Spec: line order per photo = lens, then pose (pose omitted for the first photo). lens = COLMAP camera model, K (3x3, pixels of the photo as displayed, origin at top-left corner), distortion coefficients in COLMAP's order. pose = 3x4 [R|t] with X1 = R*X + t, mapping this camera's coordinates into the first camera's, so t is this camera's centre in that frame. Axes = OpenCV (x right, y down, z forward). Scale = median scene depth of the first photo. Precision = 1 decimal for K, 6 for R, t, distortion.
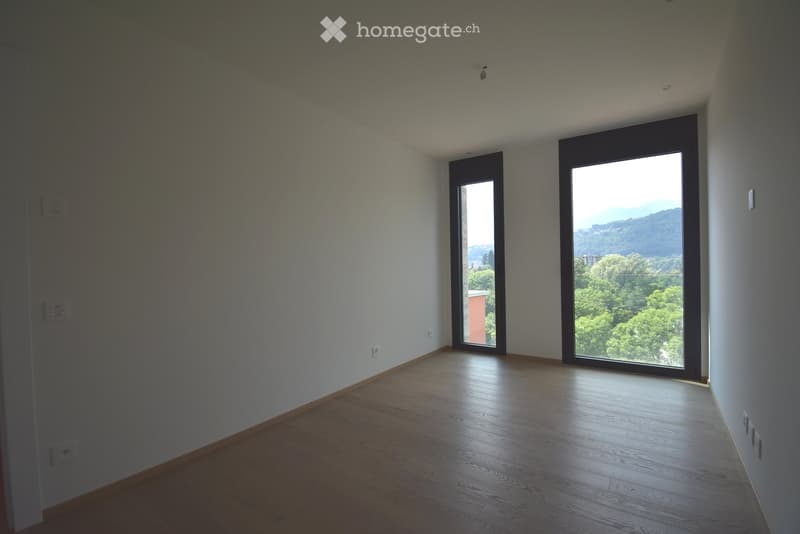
lens RADIAL K [[354.0, 0, 400.0], [0, 354.0, 267.0], [0, 0, 1]] dist [0.002691, -0.017509]
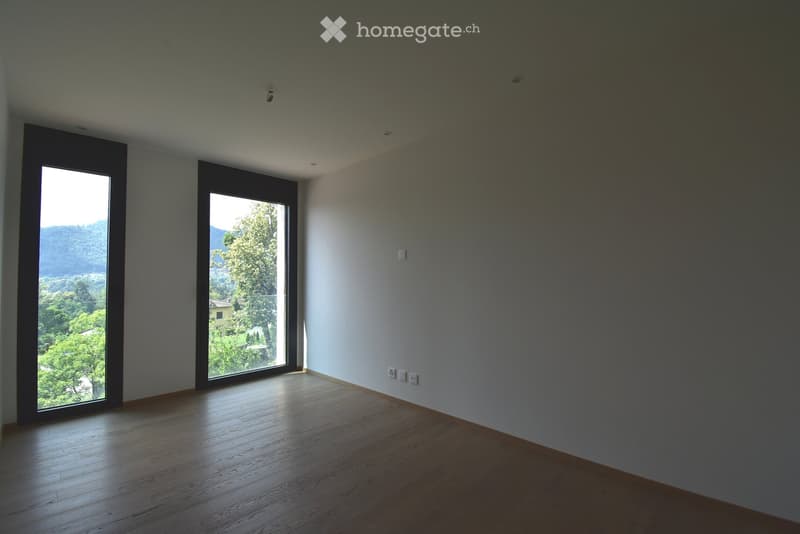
lens RADIAL K [[354.0, 0, 400.0], [0, 354.0, 267.0], [0, 0, 1]] dist [0.002691, -0.017509]
pose [[0.142886, 0.051717, 0.988387, -0.387011], [0.008552, 0.998532, -0.053485, -0.005810], [-0.989702, 0.016095, 0.142234, 0.288468]]
